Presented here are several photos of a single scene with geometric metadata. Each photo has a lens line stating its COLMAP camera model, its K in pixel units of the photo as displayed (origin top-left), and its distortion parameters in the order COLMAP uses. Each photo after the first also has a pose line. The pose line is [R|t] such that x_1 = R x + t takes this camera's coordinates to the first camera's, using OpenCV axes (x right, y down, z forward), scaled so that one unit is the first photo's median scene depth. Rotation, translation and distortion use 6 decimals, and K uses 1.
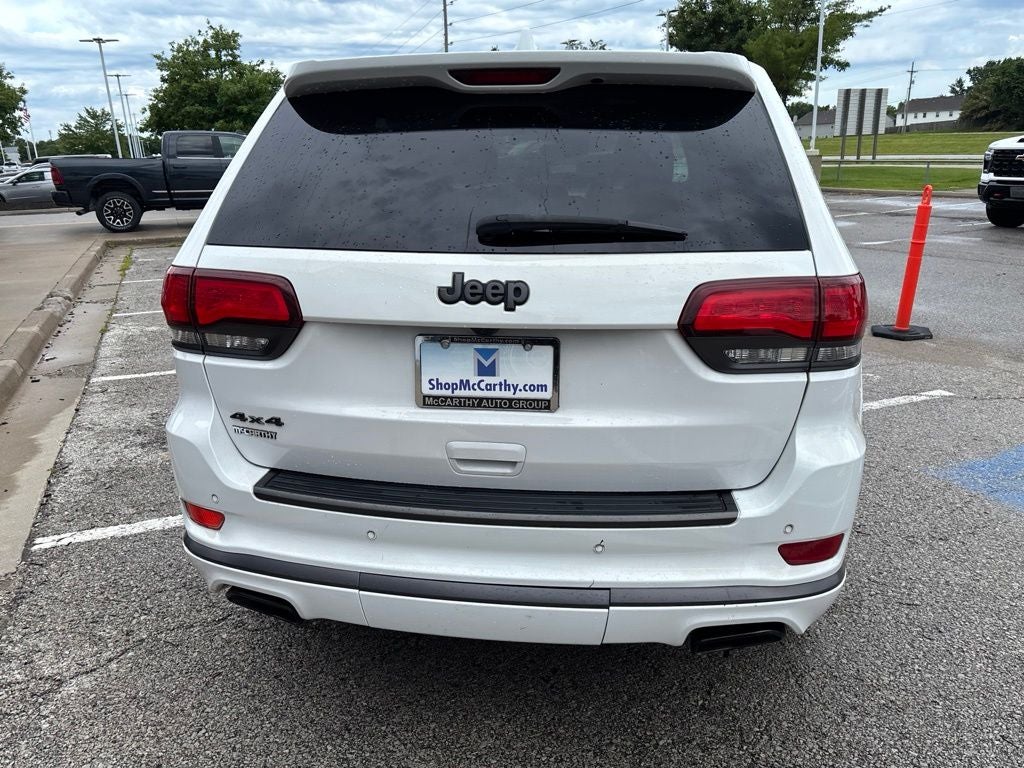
lens RADIAL K [[769.4, 0, 507.9], [0, 769.4, 391.3], [0, 0, 1]] dist [0.077741, -0.094741]
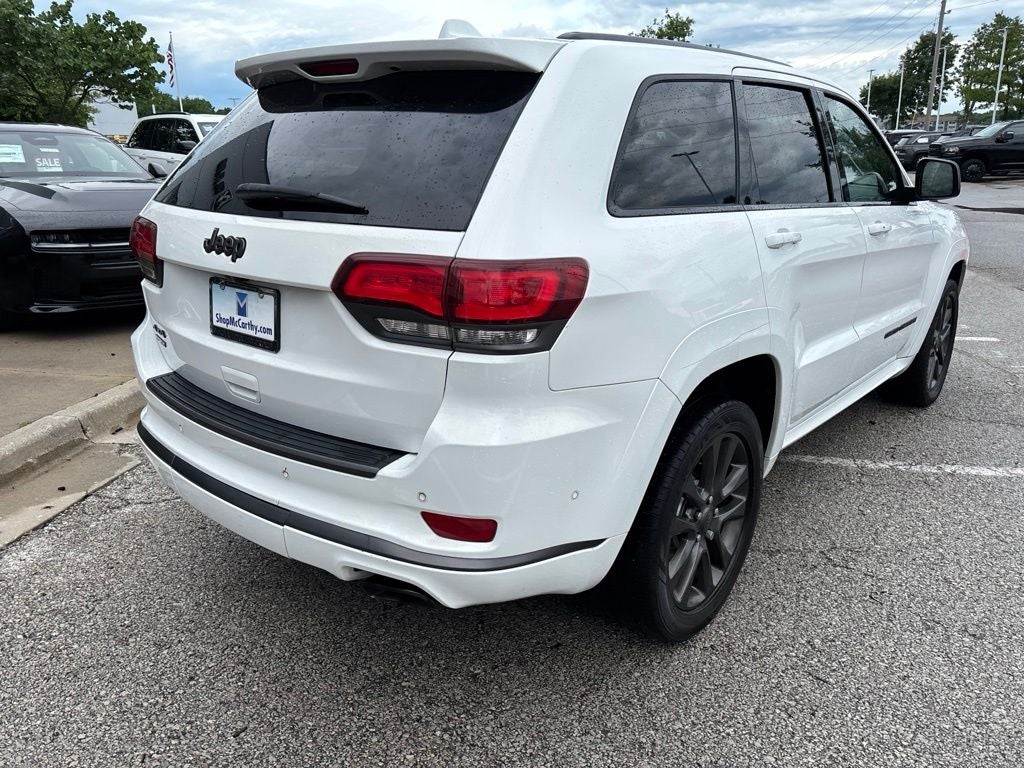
lens RADIAL K [[774.9, 0, 512.0], [0, 774.9, 384.0], [0, 0, 1]] dist [0.056208, -0.070633]
pose [[0.845529, 0.165962, -0.507481, 0.905130], [-0.160840, 0.985485, 0.054303, -0.045640], [0.509128, 0.035709, 0.859950, 0.149061]]
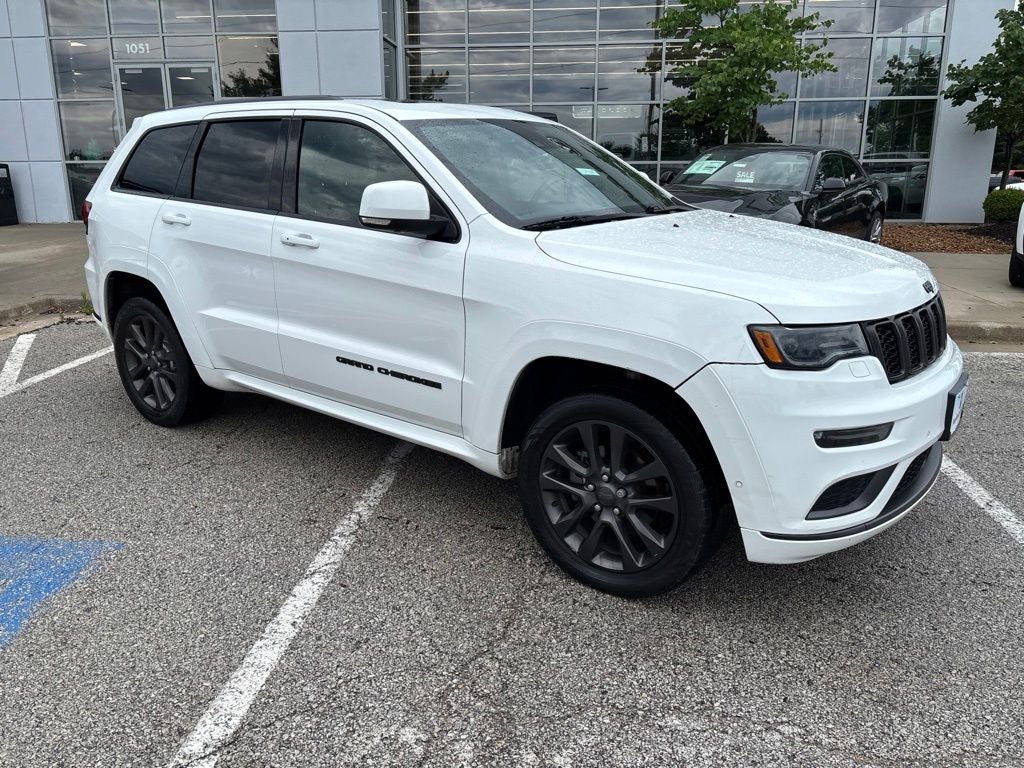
lens RADIAL K [[774.9, 0, 512.0], [0, 774.9, 384.0], [0, 0, 1]] dist [0.056208, -0.070633]
pose [[-0.491563, 0.249931, -0.834206, 2.061615], [-0.246951, 0.878600, 0.408750, -1.024867], [0.835093, 0.406935, -0.370167, 3.346761]]
